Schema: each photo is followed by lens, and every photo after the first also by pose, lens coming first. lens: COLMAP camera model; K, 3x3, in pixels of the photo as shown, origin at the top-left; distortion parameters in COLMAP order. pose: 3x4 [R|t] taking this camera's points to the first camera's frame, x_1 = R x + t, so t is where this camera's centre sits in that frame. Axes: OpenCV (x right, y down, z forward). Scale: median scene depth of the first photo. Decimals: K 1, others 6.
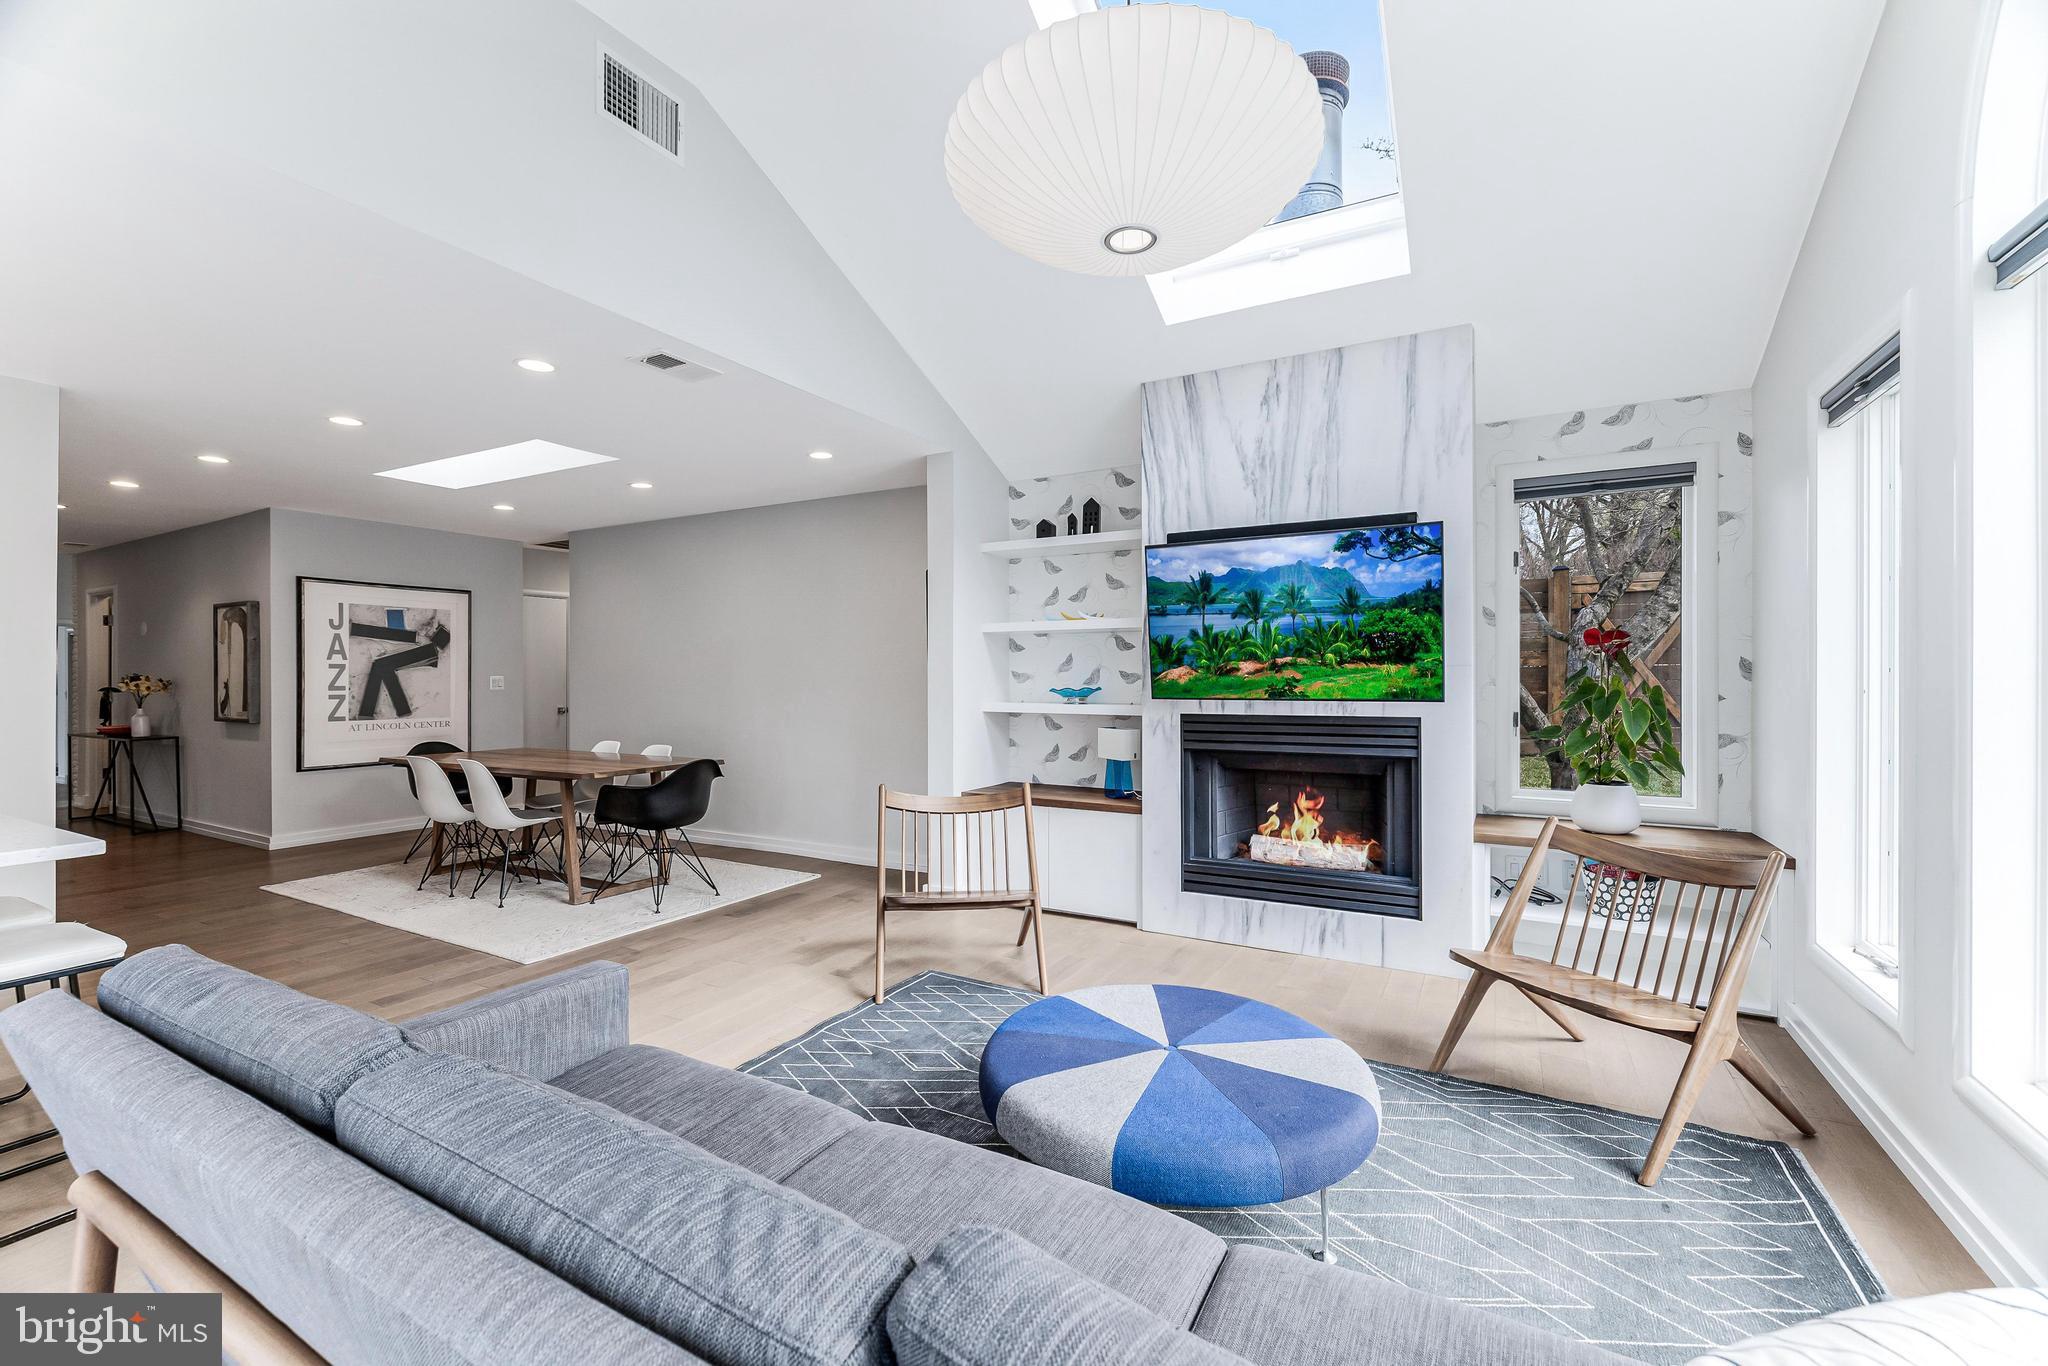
lens RADIAL K [[855.6, 0, 1022.7], [0, 855.6, 678.8], [0, 0, 1]] dist [0.001334, -0.000046]
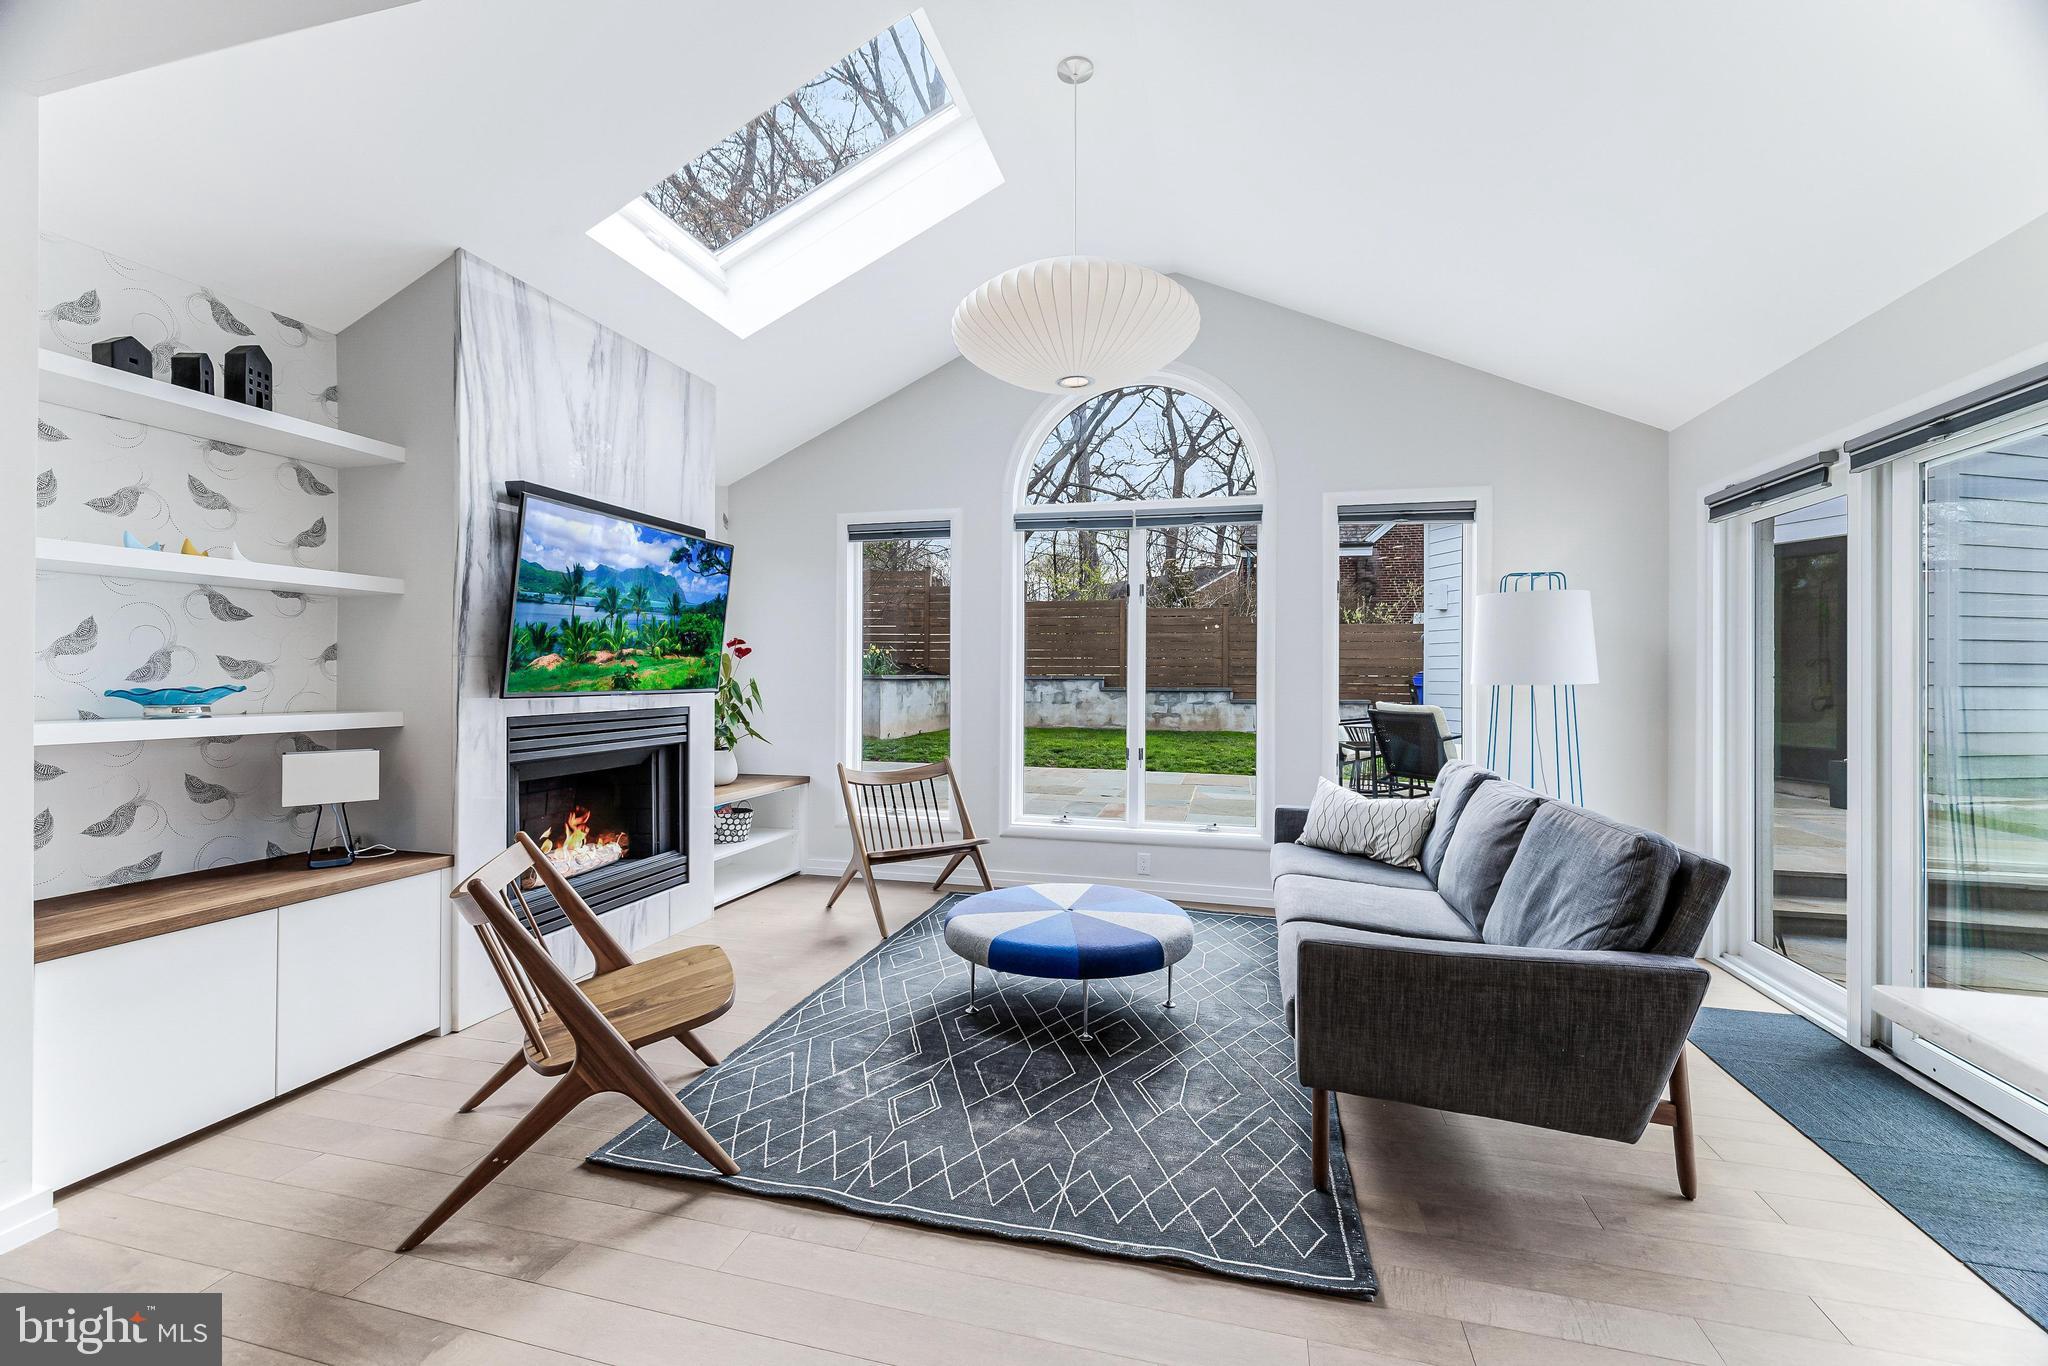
lens RADIAL K [[853.3, 0, 1020.9], [0, 853.3, 674.1], [0, 0, 1]] dist [0.001369, 0.000141]
pose [[-0.250423, 0.003817, 0.968129, -0.706727], [-0.001169, 0.999990, -0.004245, 0.005319], [-0.968136, -0.002195, -0.250416, 0.796196]]
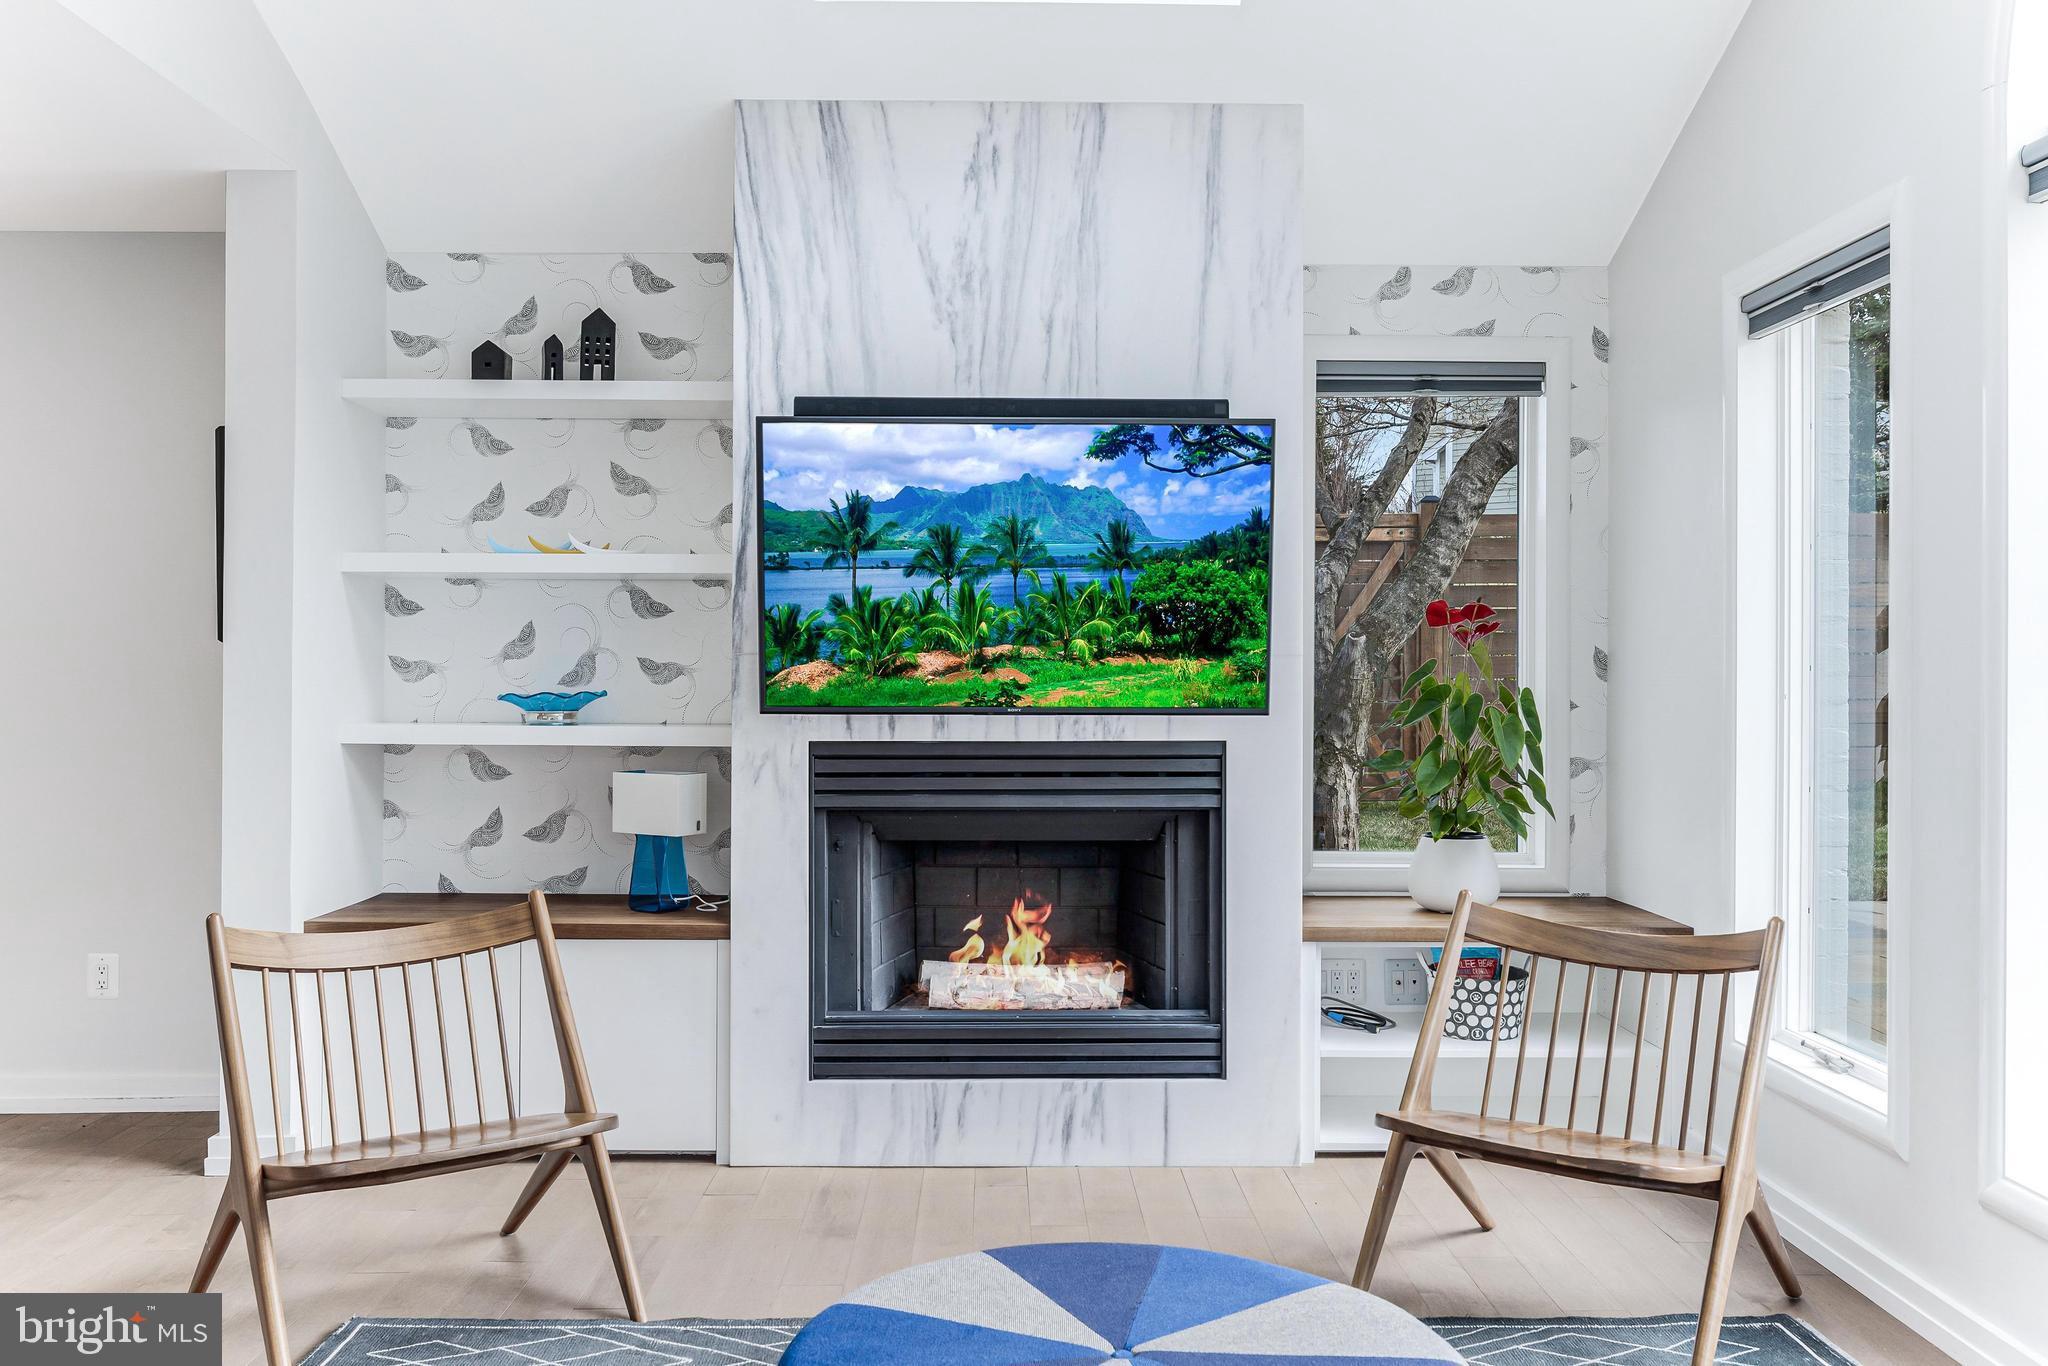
lens RADIAL K [[1644.4, 0, 1020.8], [0, 1644.4, 663.6], [0, 0, 1]] dist [-0.012158, 0.004409]
pose [[0.864940, 0.007174, 0.501825, -0.222986], [-0.004436, 0.999968, -0.006650, -0.000979], [-0.501856, 0.003525, 0.864944, 0.067712]]
